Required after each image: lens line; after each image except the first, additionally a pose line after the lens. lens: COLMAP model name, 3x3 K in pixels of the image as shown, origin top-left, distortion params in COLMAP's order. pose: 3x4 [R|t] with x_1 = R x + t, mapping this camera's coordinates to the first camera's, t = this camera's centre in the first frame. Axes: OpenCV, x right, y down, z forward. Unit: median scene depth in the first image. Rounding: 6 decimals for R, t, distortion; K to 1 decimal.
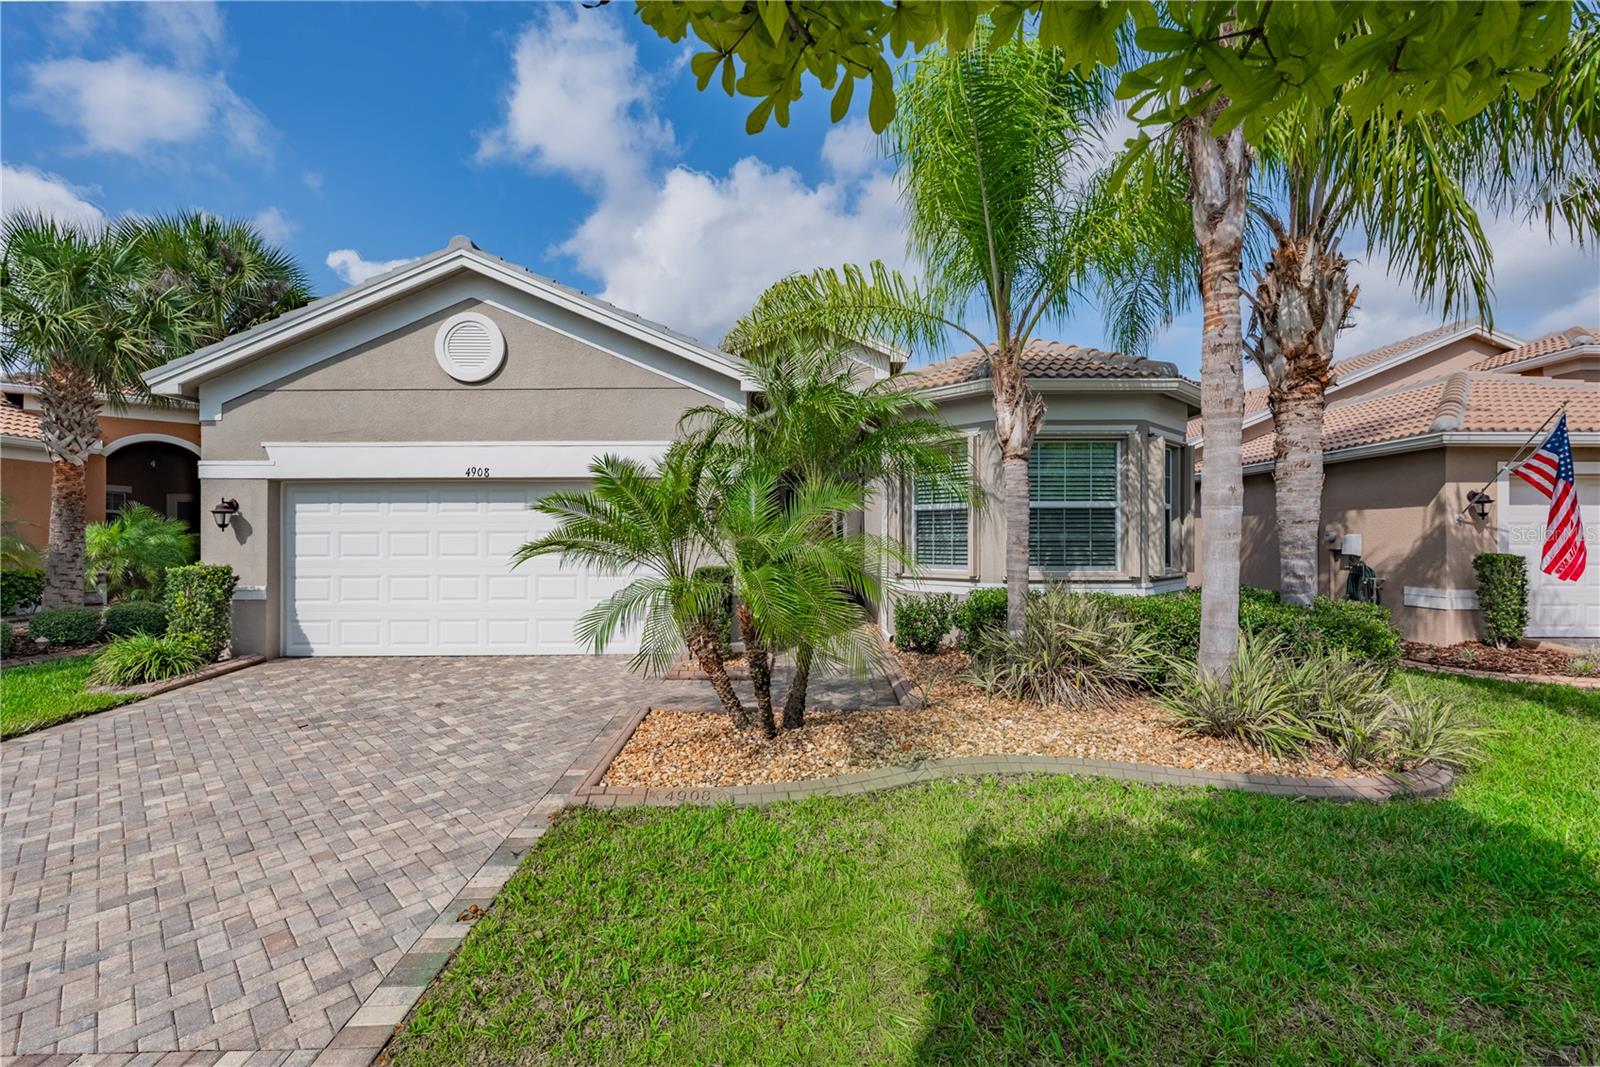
lens RADIAL K [[725.8, 0, 797.5], [0, 725.8, 538.7], [0, 0, 1]] dist [-0.001130, 0.000099]
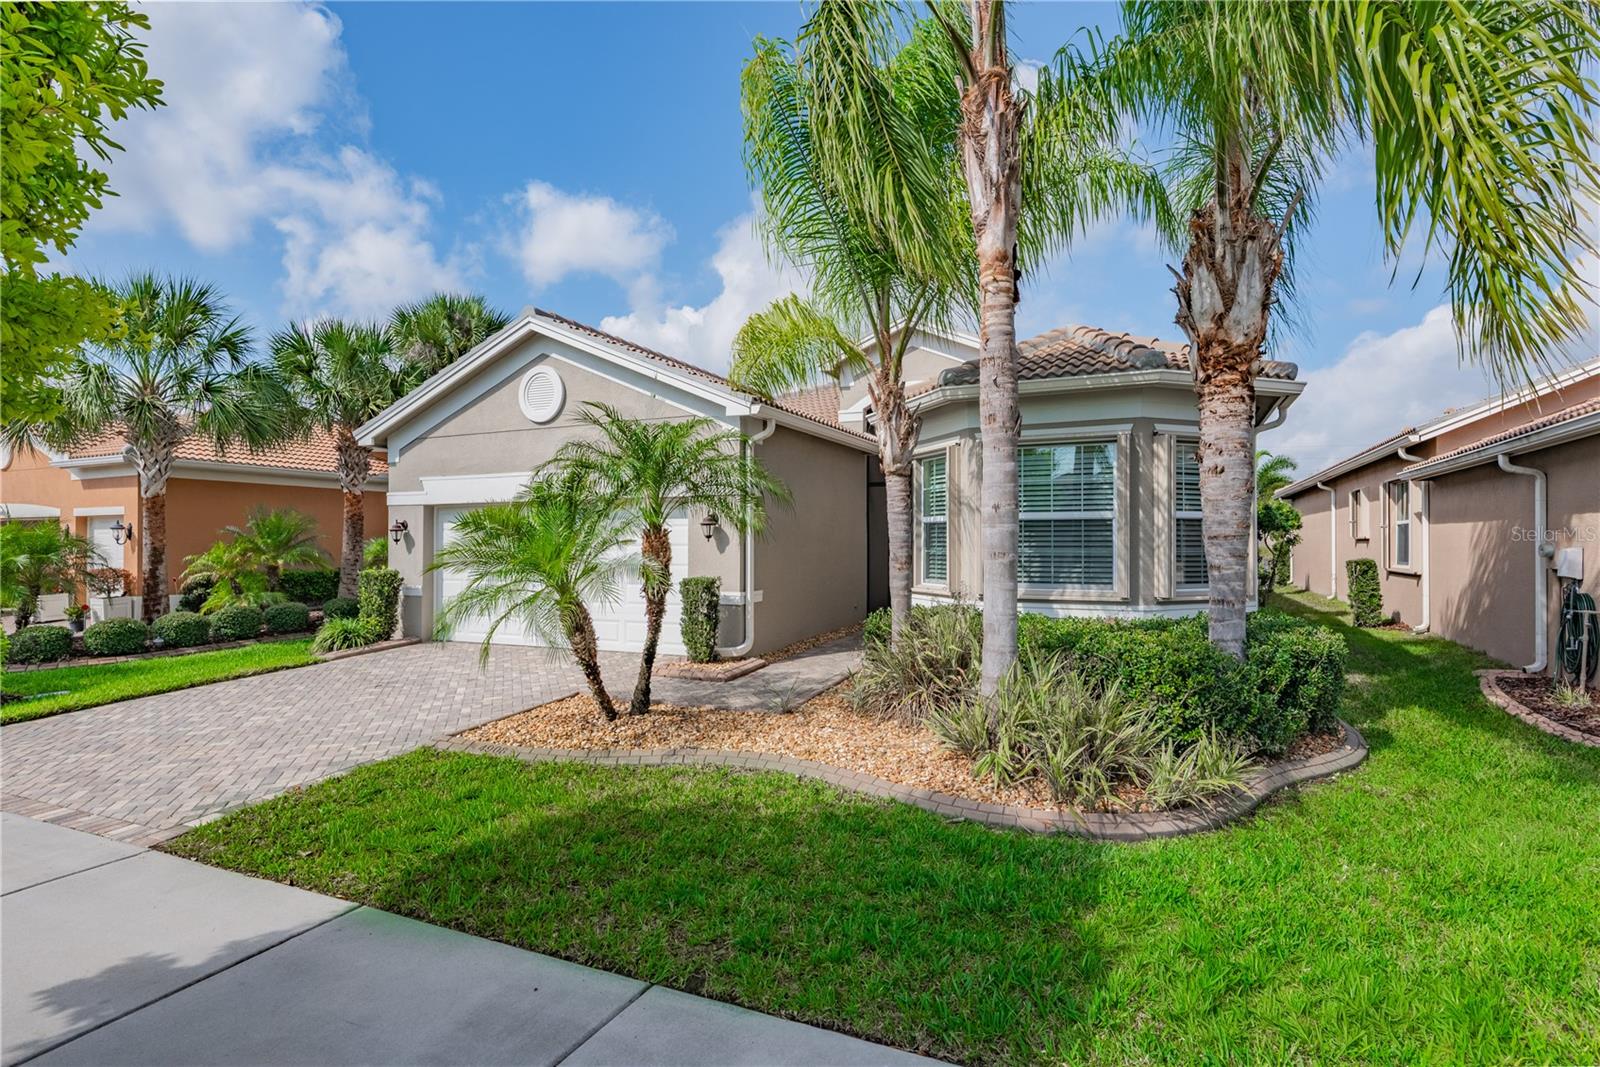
lens RADIAL K [[831.5, 0, 799.0], [0, 831.5, 536.4], [0, 0, 1]] dist [0.000363, -0.000796]
pose [[0.902251, -0.002973, -0.431202, 0.547647], [-0.000878, 0.999962, -0.008731, -0.012206], [0.431211, 0.008256, 0.902213, -0.074569]]
